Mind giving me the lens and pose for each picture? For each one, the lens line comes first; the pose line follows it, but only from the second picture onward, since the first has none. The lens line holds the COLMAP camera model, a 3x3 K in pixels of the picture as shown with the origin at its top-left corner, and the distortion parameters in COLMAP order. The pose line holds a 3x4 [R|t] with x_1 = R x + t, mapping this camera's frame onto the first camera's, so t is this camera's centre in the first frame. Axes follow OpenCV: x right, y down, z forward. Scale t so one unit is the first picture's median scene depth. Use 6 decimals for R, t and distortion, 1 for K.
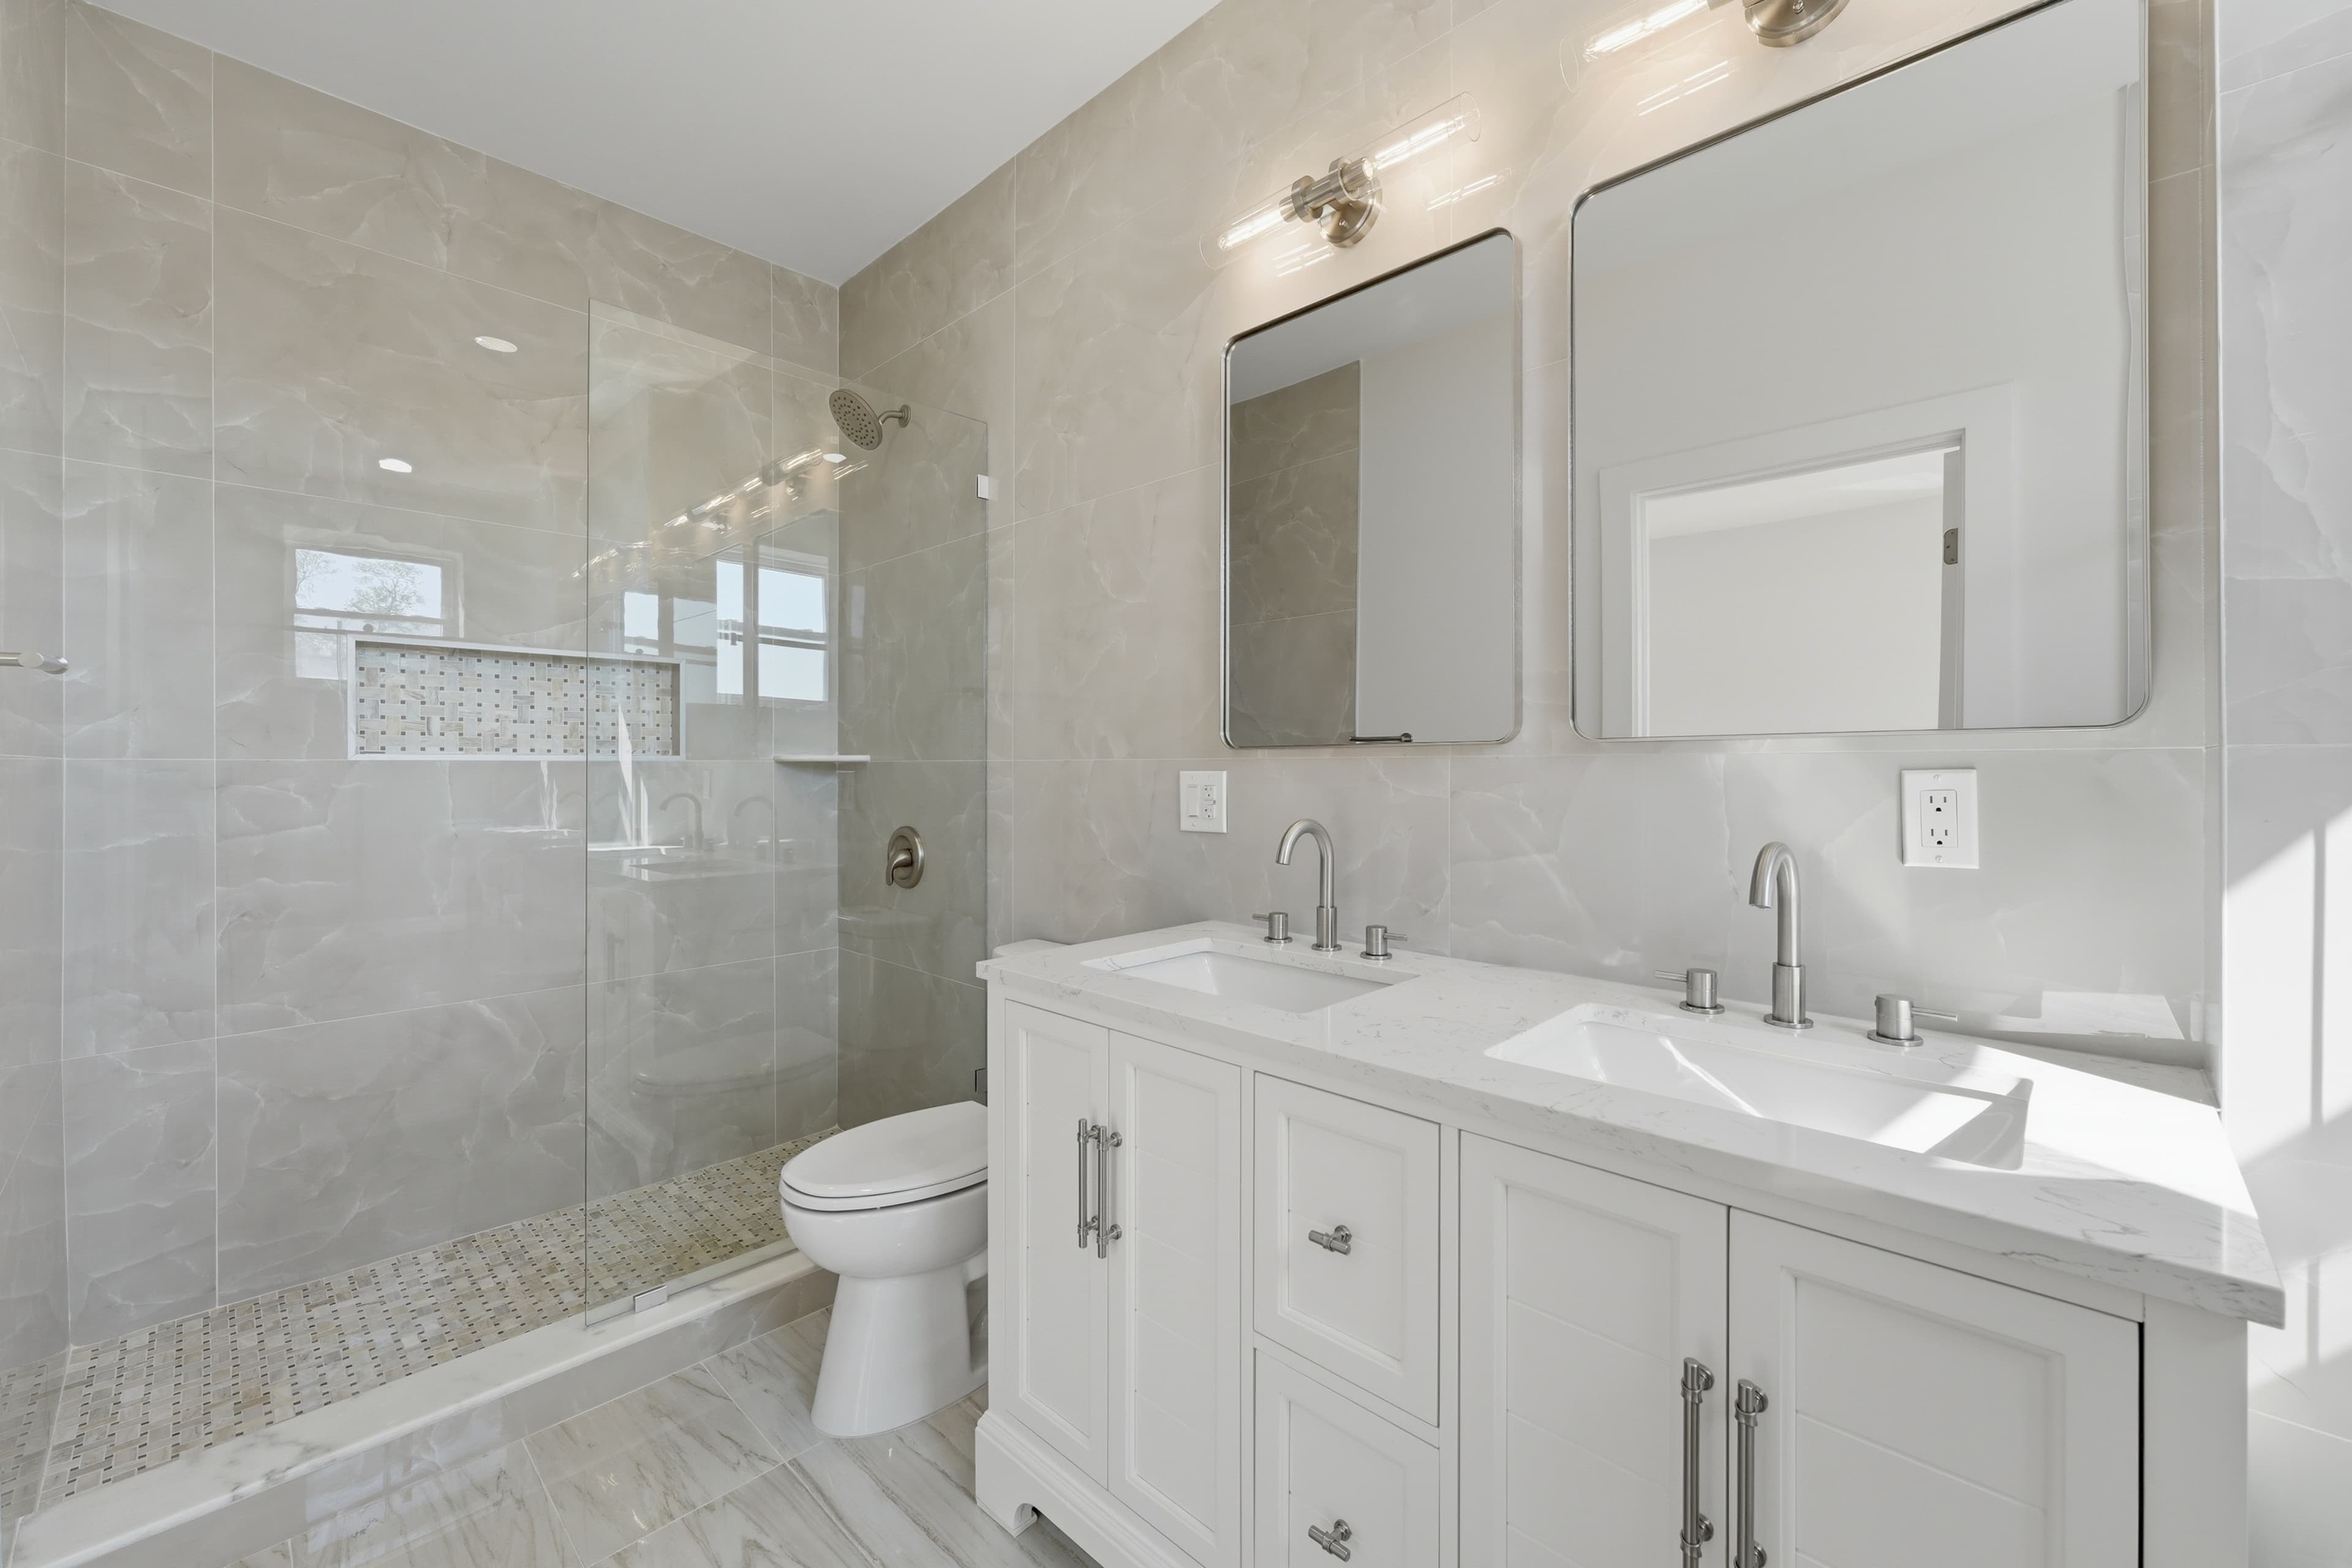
lens RADIAL K [[955.7, 0, 1173.5], [0, 955.7, 773.8], [0, 0, 1]] dist [0.000861, 0.000089]
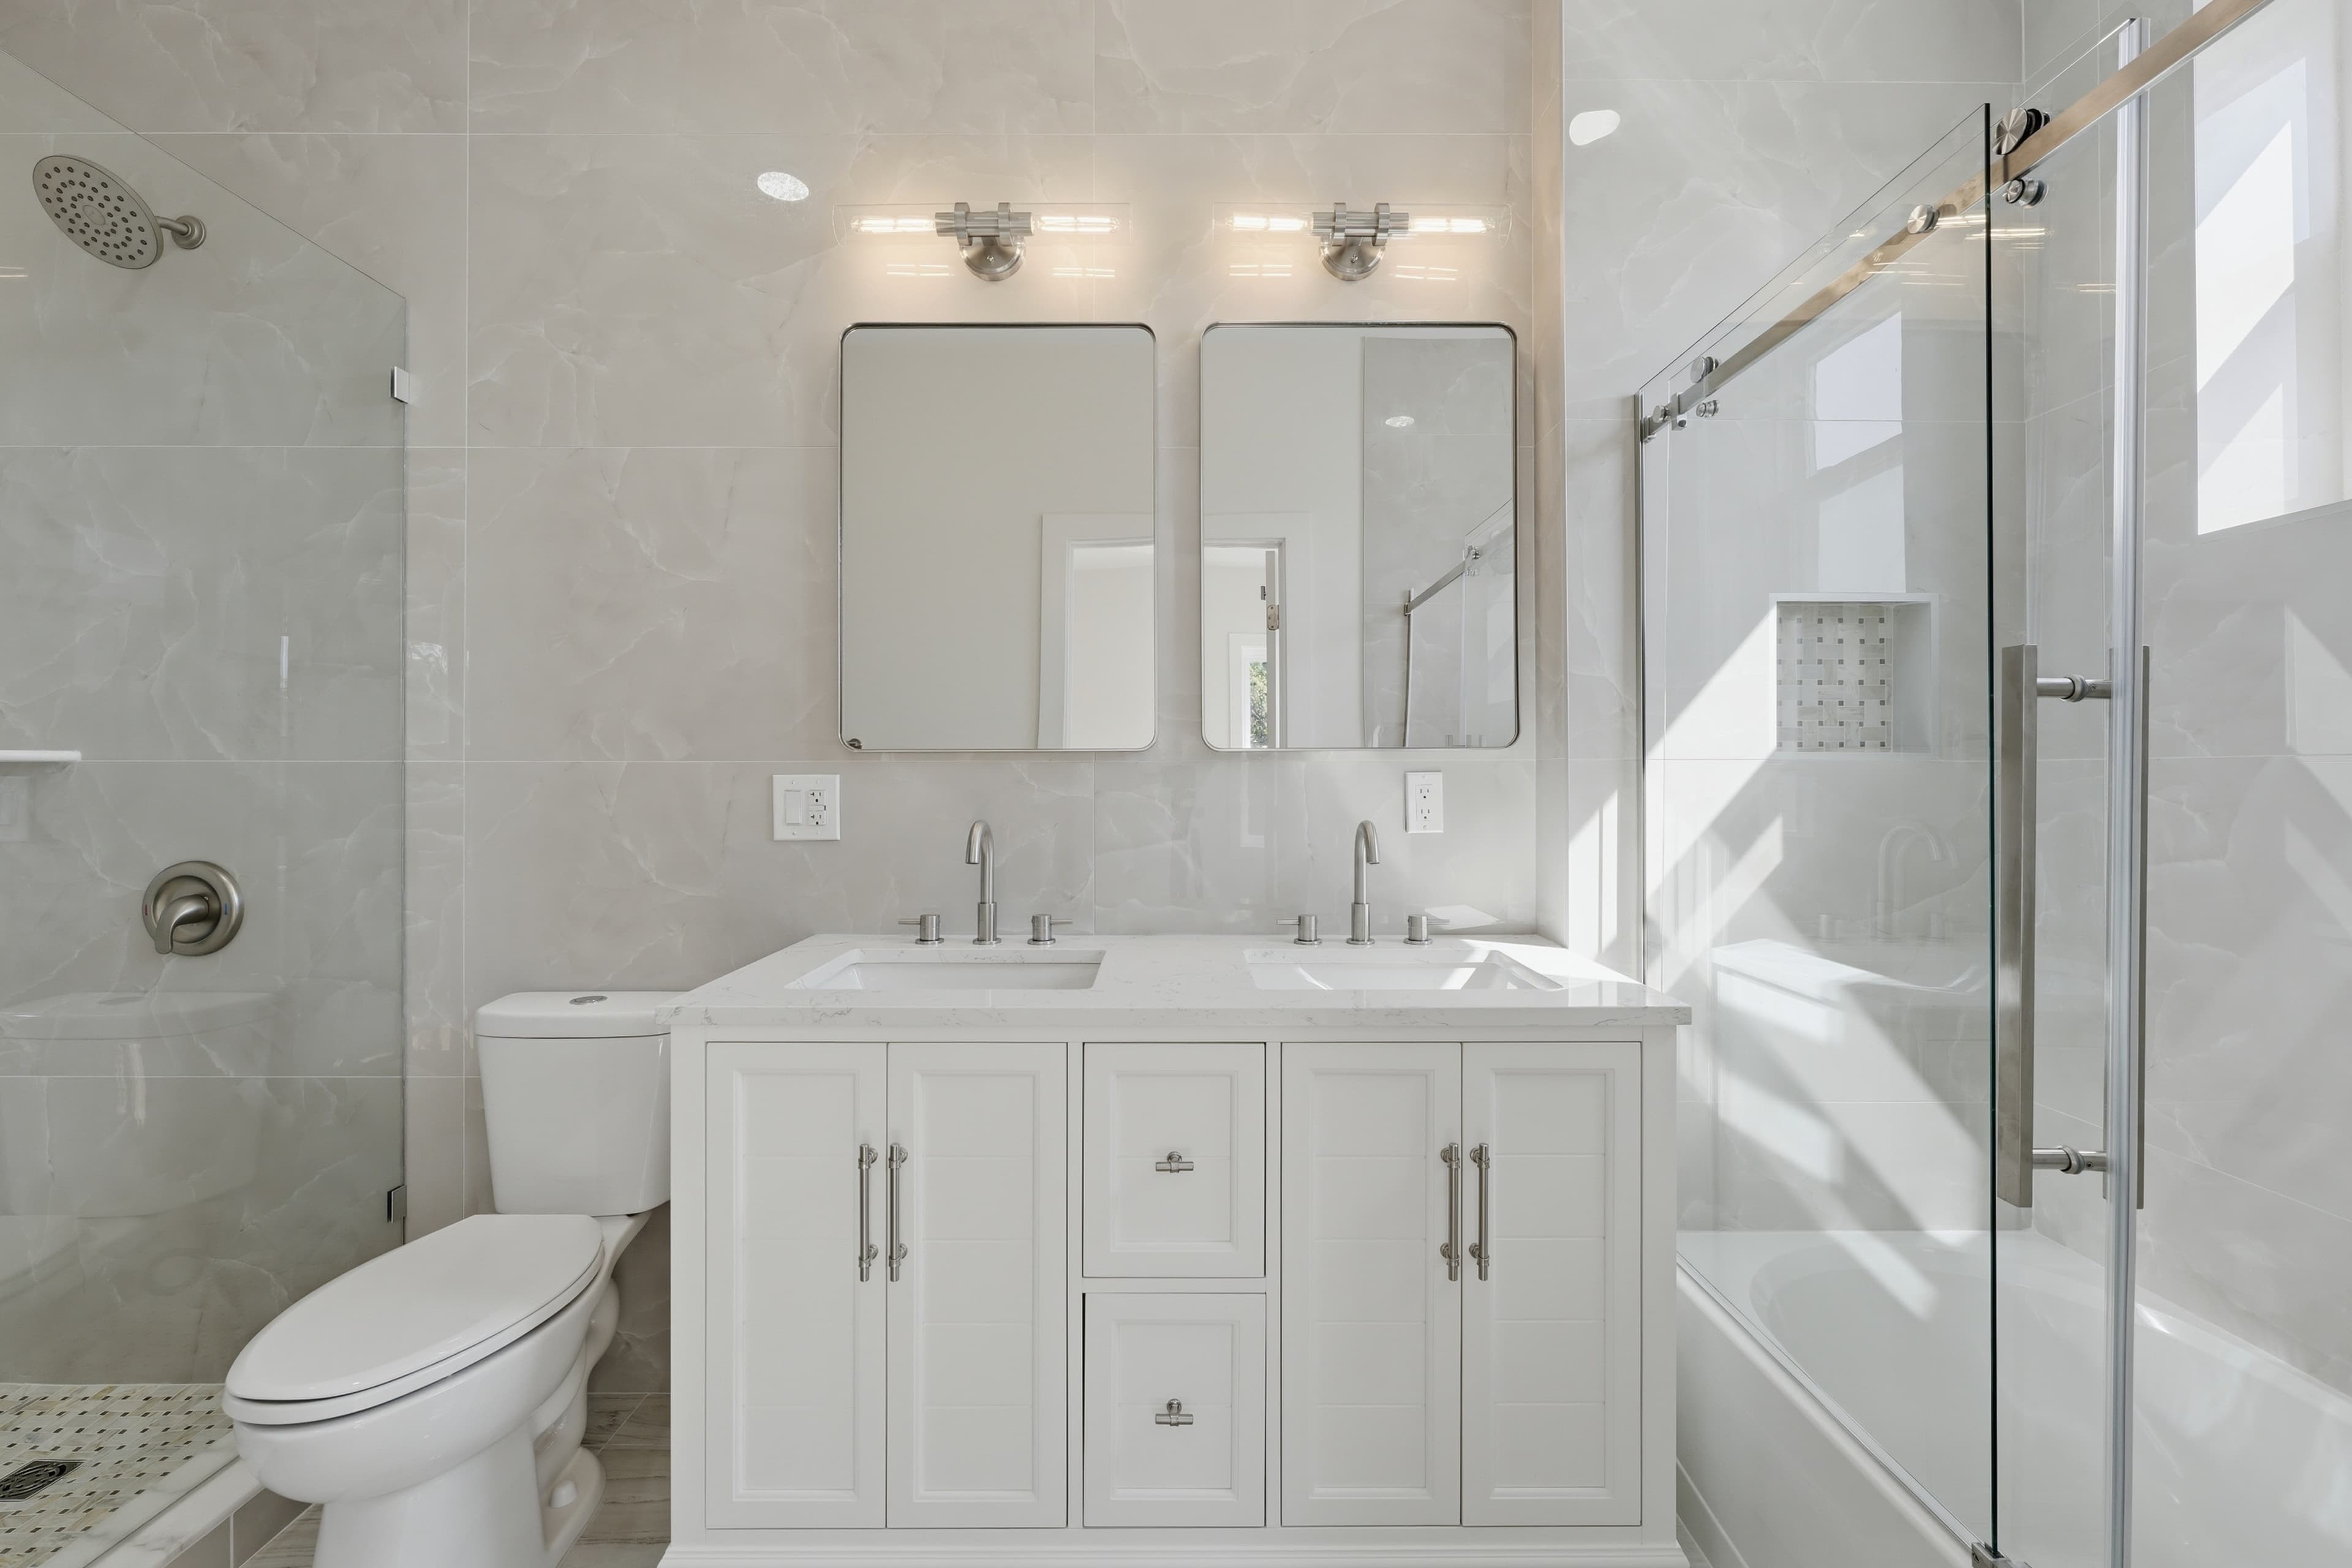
lens RADIAL K [[955.7, 0, 1188.7], [0, 955.7, 784.7], [0, 0, 1]] dist [0.000861, 0.000089]
pose [[0.709829, -0.003814, 0.704363, -0.412144], [0.004703, 0.999989, 0.000676, 0.008912], [-0.704358, 0.002833, 0.709839, 0.089363]]
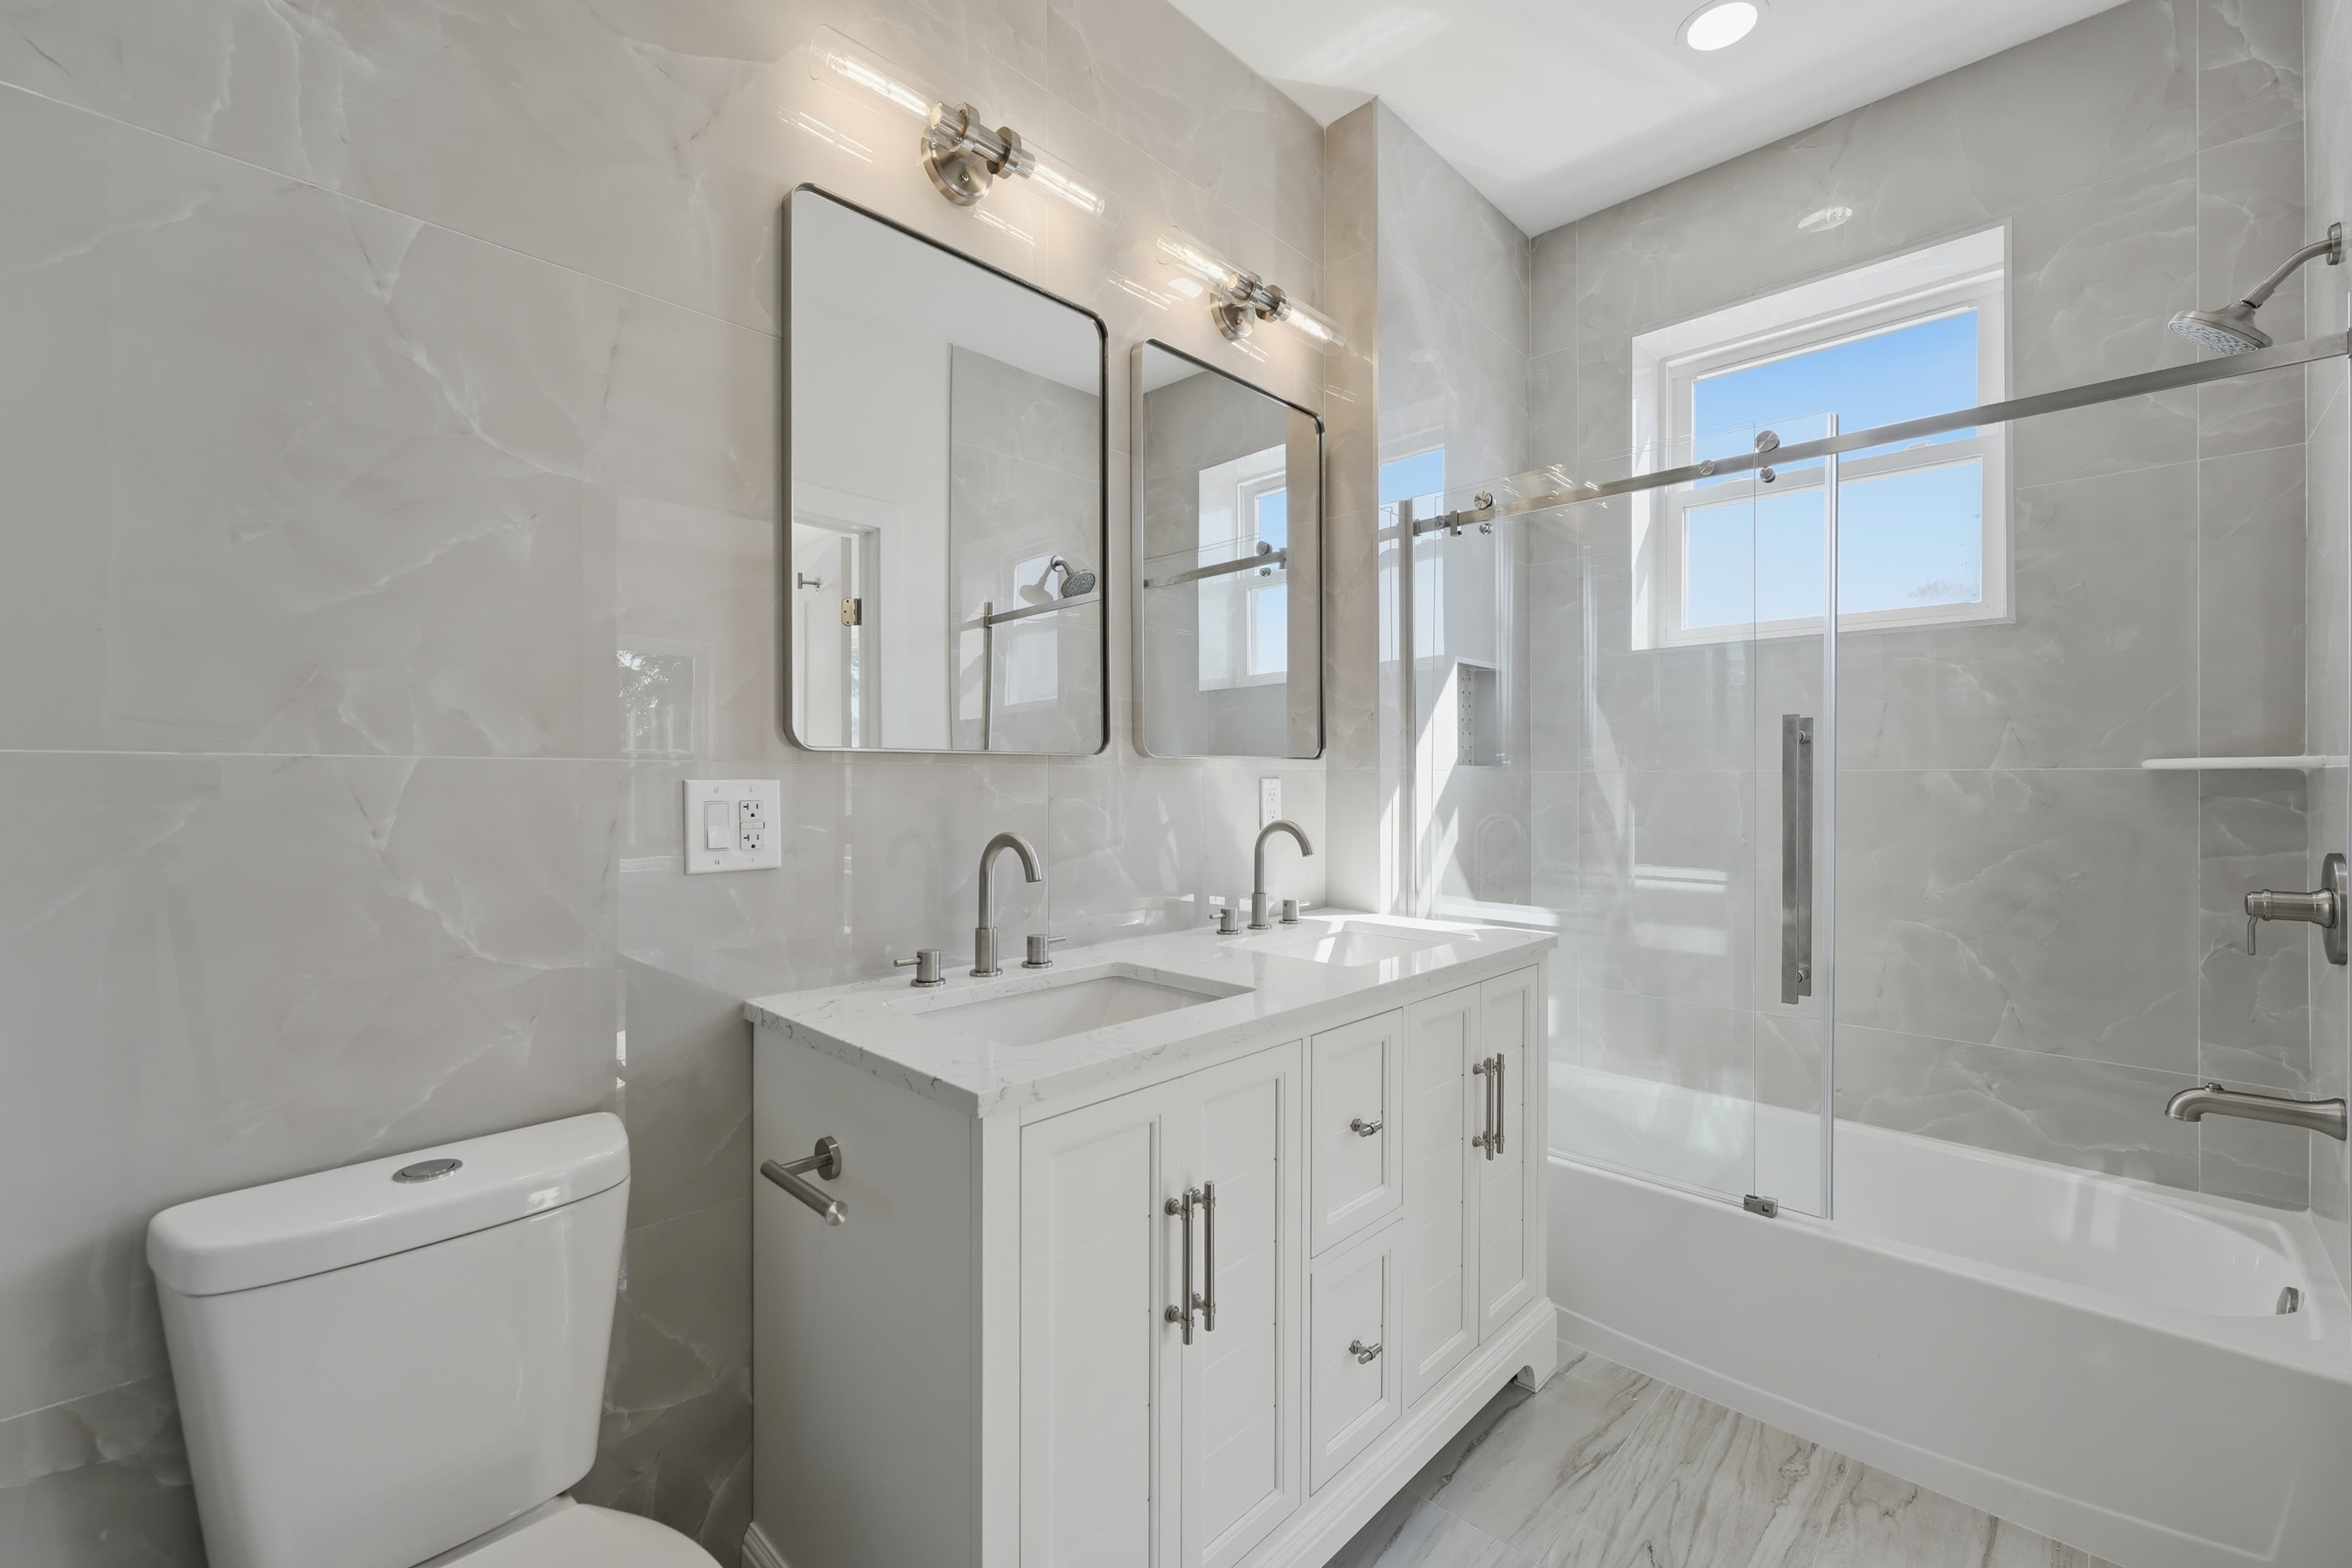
lens RADIAL K [[955.7, 0, 1174.4], [0, 955.7, 792.6], [0, 0, 1]] dist [0.000861, 0.000089]
pose [[0.000370, -0.008509, 0.999964, -0.729064], [0.009620, 0.999918, 0.008505, 0.003730], [-0.999954, 0.009616, 0.000452, 0.791746]]
